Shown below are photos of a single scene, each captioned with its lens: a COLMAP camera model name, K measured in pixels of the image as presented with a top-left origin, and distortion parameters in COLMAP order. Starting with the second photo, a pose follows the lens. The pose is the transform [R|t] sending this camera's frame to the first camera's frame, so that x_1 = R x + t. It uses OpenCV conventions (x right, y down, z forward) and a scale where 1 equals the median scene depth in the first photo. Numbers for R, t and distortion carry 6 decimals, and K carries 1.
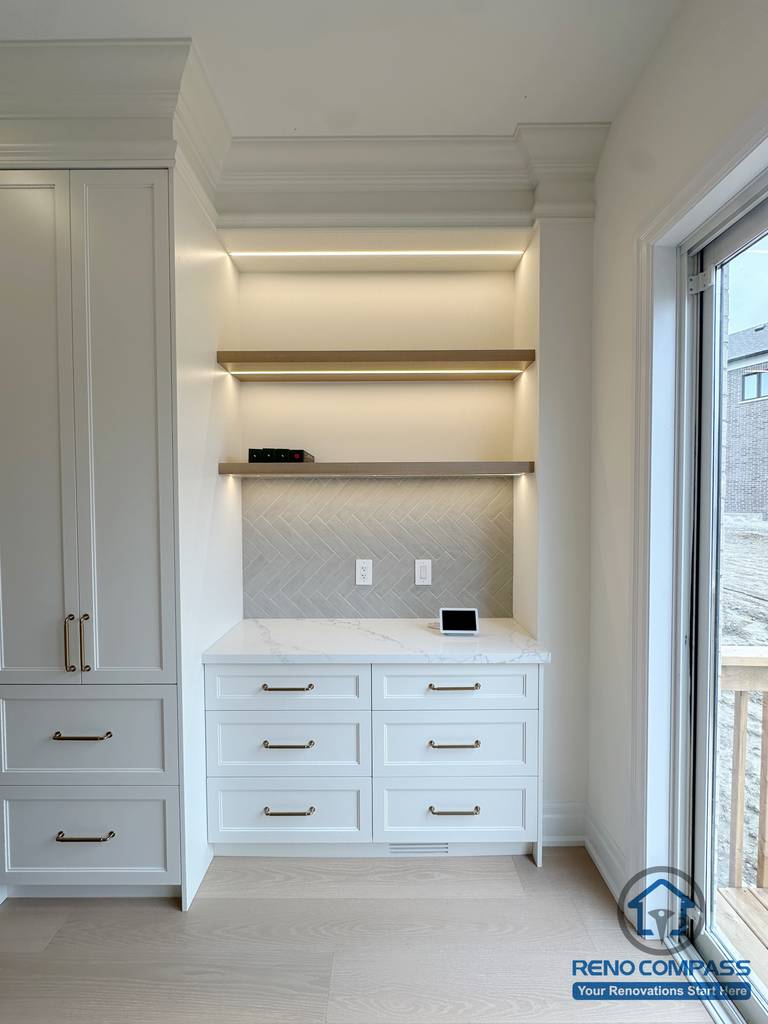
lens RADIAL K [[410.0, 0, 384.0], [0, 410.0, 512.0], [0, 0, 1]] dist [-0.002639, 0.000205]
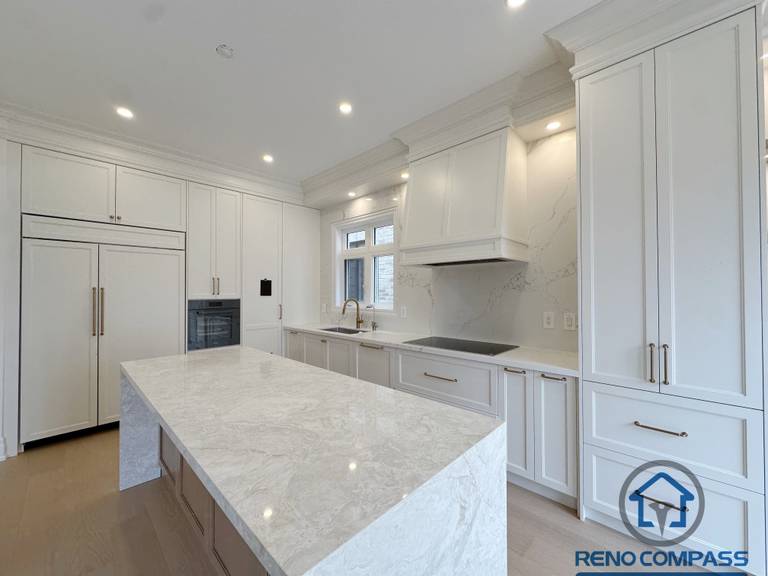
lens RADIAL K [[307.5, 0, 384.0], [0, 307.5, 288.0], [0, 0, 1]] dist [-0.002639, 0.000205]
pose [[0.720385, -0.006024, -0.693548, -0.555898], [-0.017025, 0.999507, -0.026365, 0.076710], [0.693365, 0.030801, 0.719928, -0.381522]]
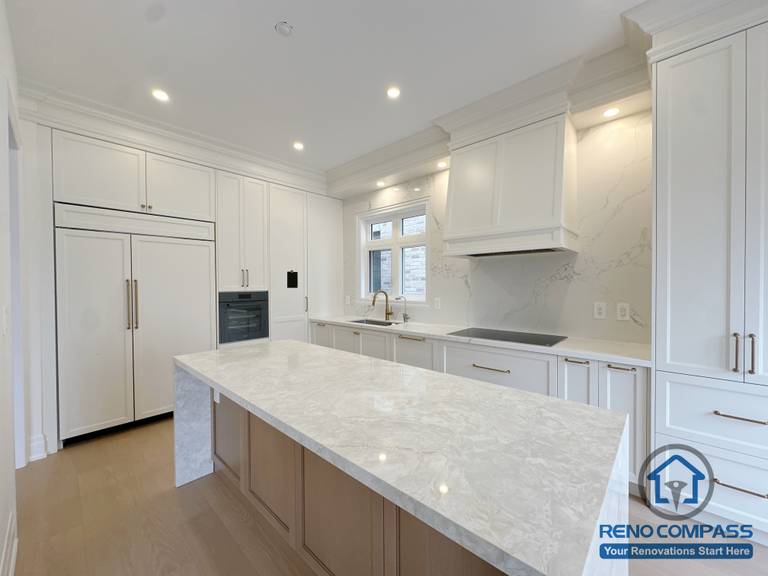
lens RADIAL K [[306.4, 0, 384.0], [0, 306.4, 288.0], [0, 0, 1]] dist [-0.002426, -0.000022]
pose [[0.733710, 0.008598, -0.679408, -0.762489], [-0.013311, 0.999910, -0.001722, 0.086273], [0.679332, 0.010307, 0.733759, -0.532688]]
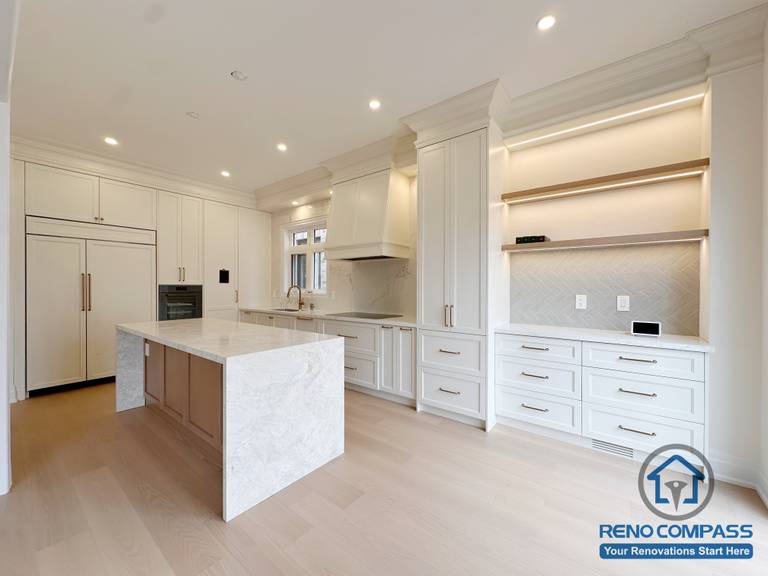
lens RADIAL K [[306.4, 0, 384.0], [0, 306.4, 288.0], [0, 0, 1]] dist [-0.002426, -0.000022]
pose [[0.789520, 0.009148, -0.613657, 0.104991], [-0.020969, 0.999707, -0.012075, 0.138982], [0.613366, 0.022401, 0.789481, -0.658942]]
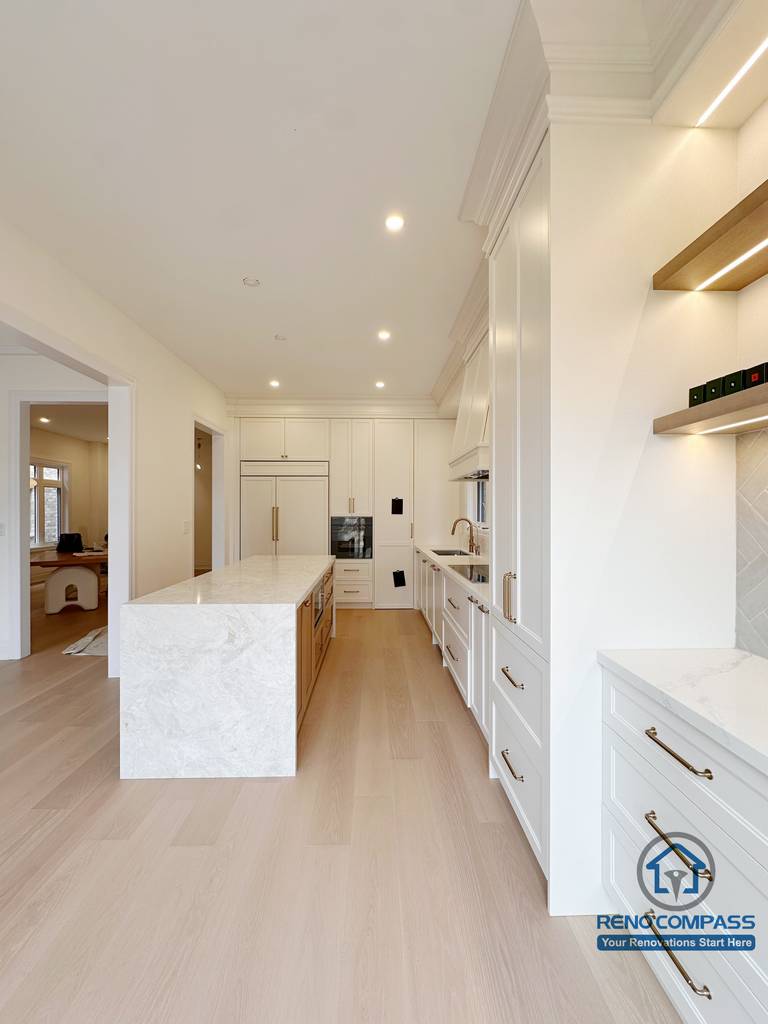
lens RADIAL K [[408.6, 0, 384.0], [0, 408.6, 512.0], [0, 0, 1]] dist [-0.002426, -0.000022]
pose [[0.026640, 0.004980, -0.999633, 0.342734], [-0.024714, 0.999685, 0.004322, 0.062215], [0.999340, 0.024590, 0.026754, 0.475818]]
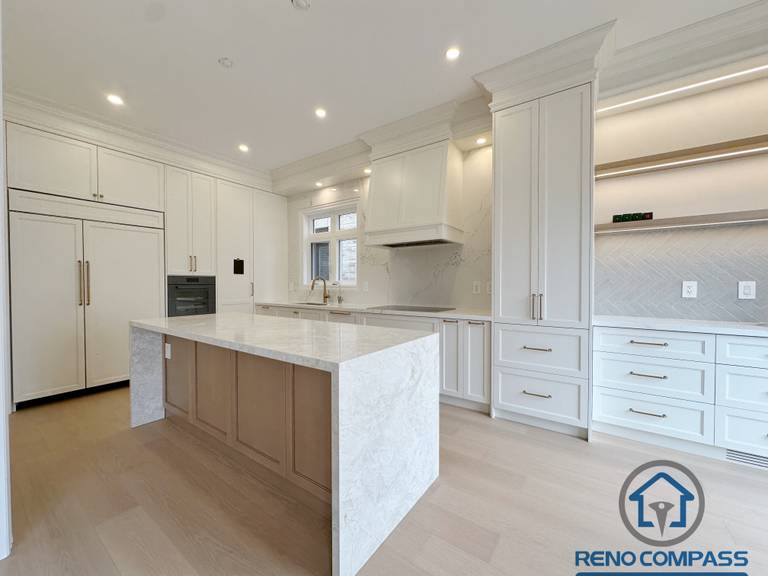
lens RADIAL K [[306.4, 0, 384.0], [0, 306.4, 288.0], [0, 0, 1]] dist [-0.002426, -0.000022]
pose [[0.816730, 0.012847, -0.576877, -0.373608], [-0.016528, 0.999863, -0.001134, 0.186495], [0.576783, 0.010461, 0.816830, -0.694766]]
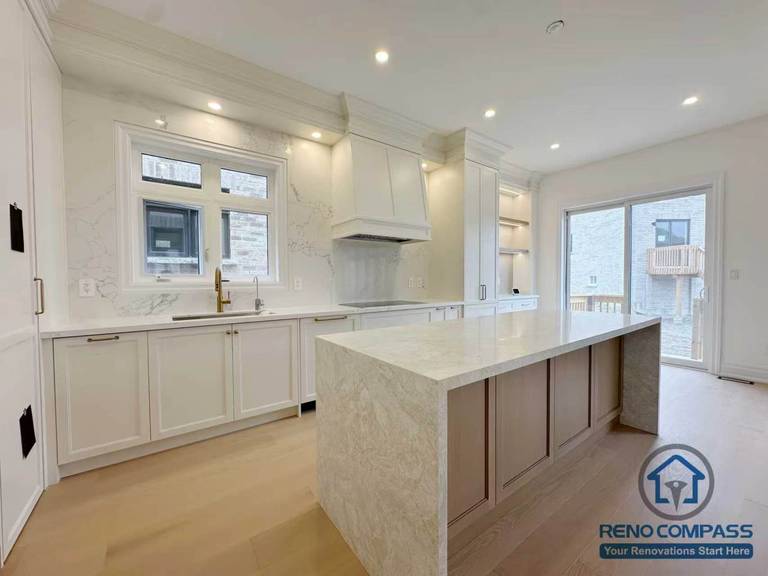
lens RADIAL K [[306.4, 0, 384.0], [0, 306.4, 288.0], [0, 0, 1]] dist [-0.002426, -0.000022]
pose [[0.809918, -0.017794, 0.586273, -2.479285], [0.017007, 0.999832, 0.006852, 0.198140], [-0.586297, 0.004421, 0.810084, -0.575489]]
